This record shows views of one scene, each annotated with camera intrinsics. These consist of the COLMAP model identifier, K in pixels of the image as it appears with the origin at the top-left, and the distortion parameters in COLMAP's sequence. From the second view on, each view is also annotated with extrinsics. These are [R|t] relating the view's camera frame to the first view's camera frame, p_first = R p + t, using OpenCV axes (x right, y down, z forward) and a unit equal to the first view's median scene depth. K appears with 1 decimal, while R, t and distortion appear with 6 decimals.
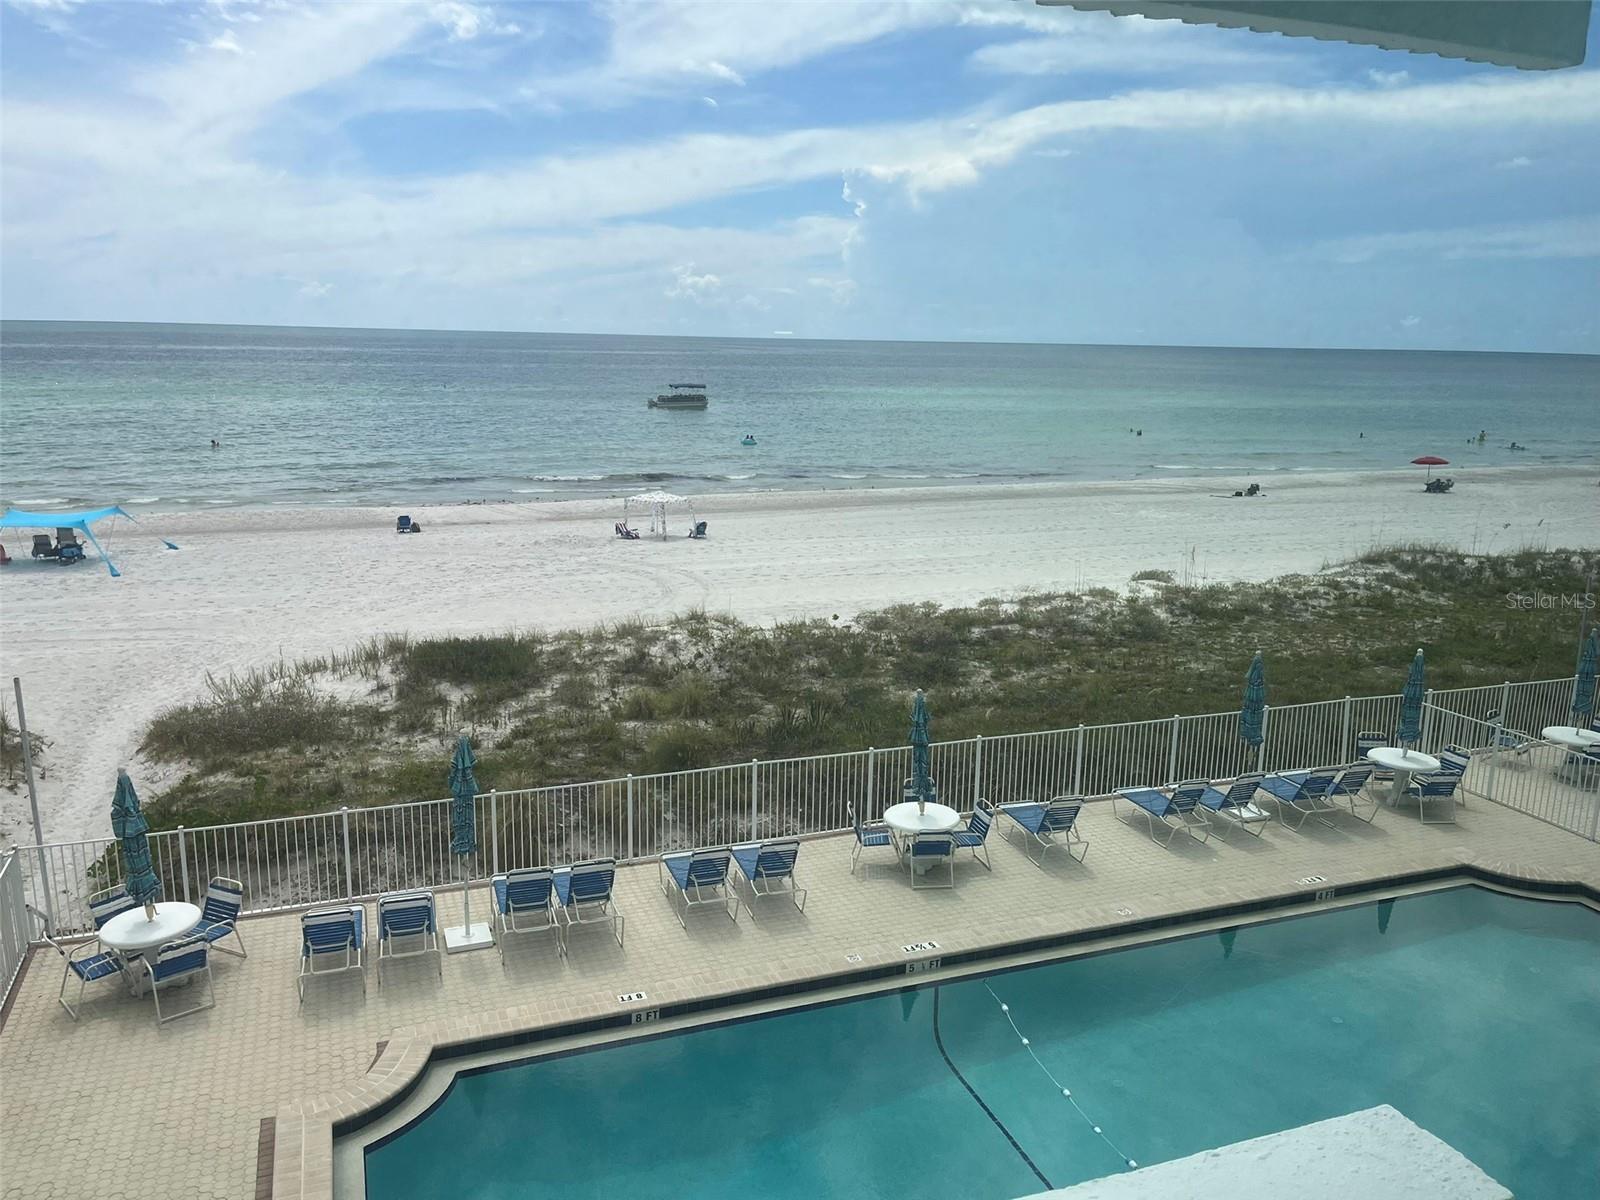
lens RADIAL K [[1215.1, 0, 808.3], [0, 1215.1, 598.6], [0, 0, 1]] dist [0.052688, -0.068600]
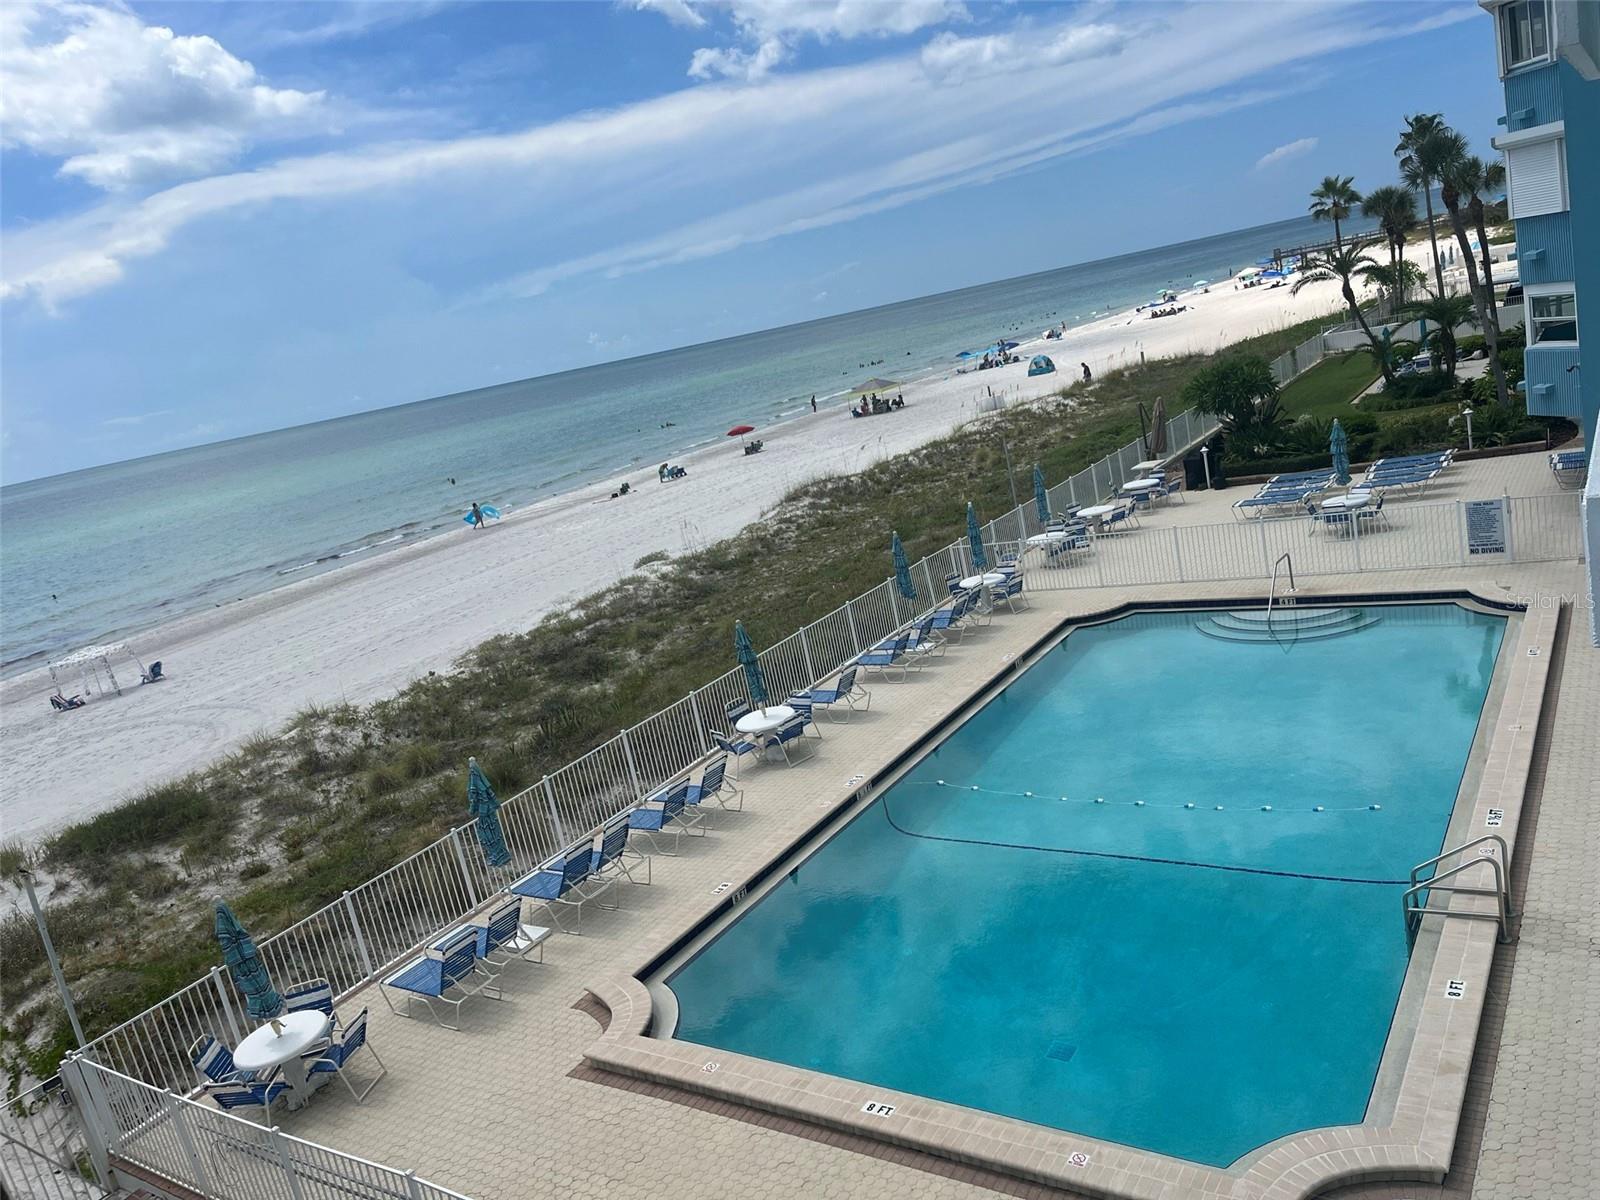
lens RADIAL K [[1215.1, 0, 826.4], [0, 1215.1, 606.9], [0, 0, 1]] dist [0.052688, -0.068600]
pose [[0.786519, -0.311343, 0.533342, -0.317451], [0.329736, 0.941929, 0.063598, 0.008132], [-0.522171, 0.125841, 0.843506, -0.063739]]
